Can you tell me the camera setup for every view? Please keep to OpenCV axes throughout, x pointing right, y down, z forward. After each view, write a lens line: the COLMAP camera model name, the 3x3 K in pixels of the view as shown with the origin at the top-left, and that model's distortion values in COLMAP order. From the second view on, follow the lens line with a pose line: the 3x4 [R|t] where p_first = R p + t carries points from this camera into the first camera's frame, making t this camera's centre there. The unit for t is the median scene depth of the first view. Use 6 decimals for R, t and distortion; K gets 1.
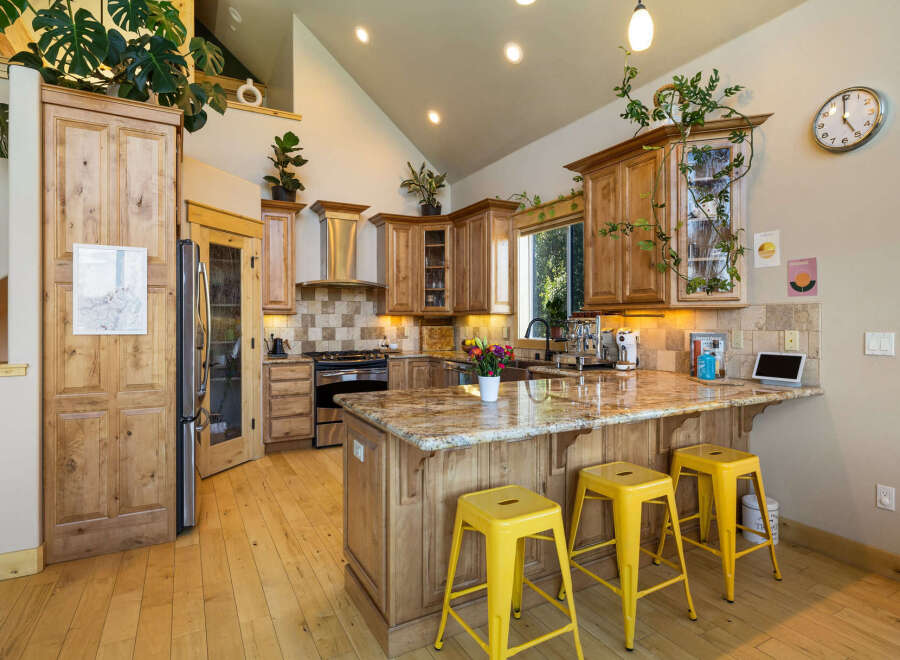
lens RADIAL K [[490.5, 0, 451.3], [0, 490.5, 324.4], [0, 0, 1]] dist [0.003104, 0.000449]
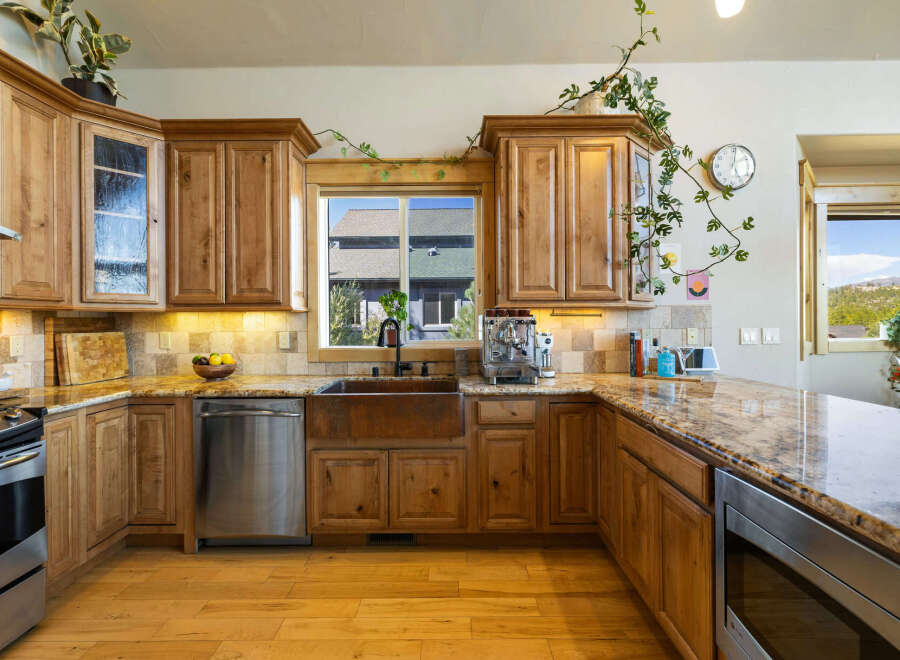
lens RADIAL K [[419.9, 0, 451.0], [0, 419.9, 321.2], [0, 0, 1]] dist [0.008567, 0.000123]
pose [[0.486516, 0.000281, 0.873672, -0.475580], [0.010379, 0.999928, -0.006102, -0.004183], [-0.873610, 0.012037, 0.486478, 0.963331]]
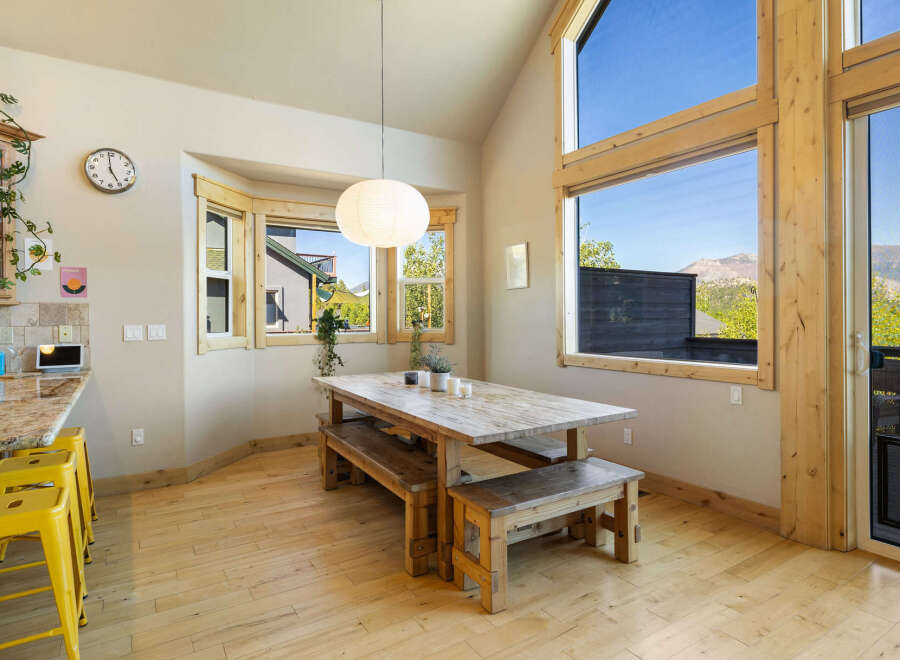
lens RADIAL K [[516.8, 0, 448.3], [0, 516.8, 318.7], [0, 0, 1]] dist [-0.001504, -0.000343]
pose [[-0.054914, -0.002879, 0.998487, -0.591089], [0.007766, 0.999964, 0.003311, -0.001164], [-0.998461, 0.007936, -0.054890, 0.125556]]
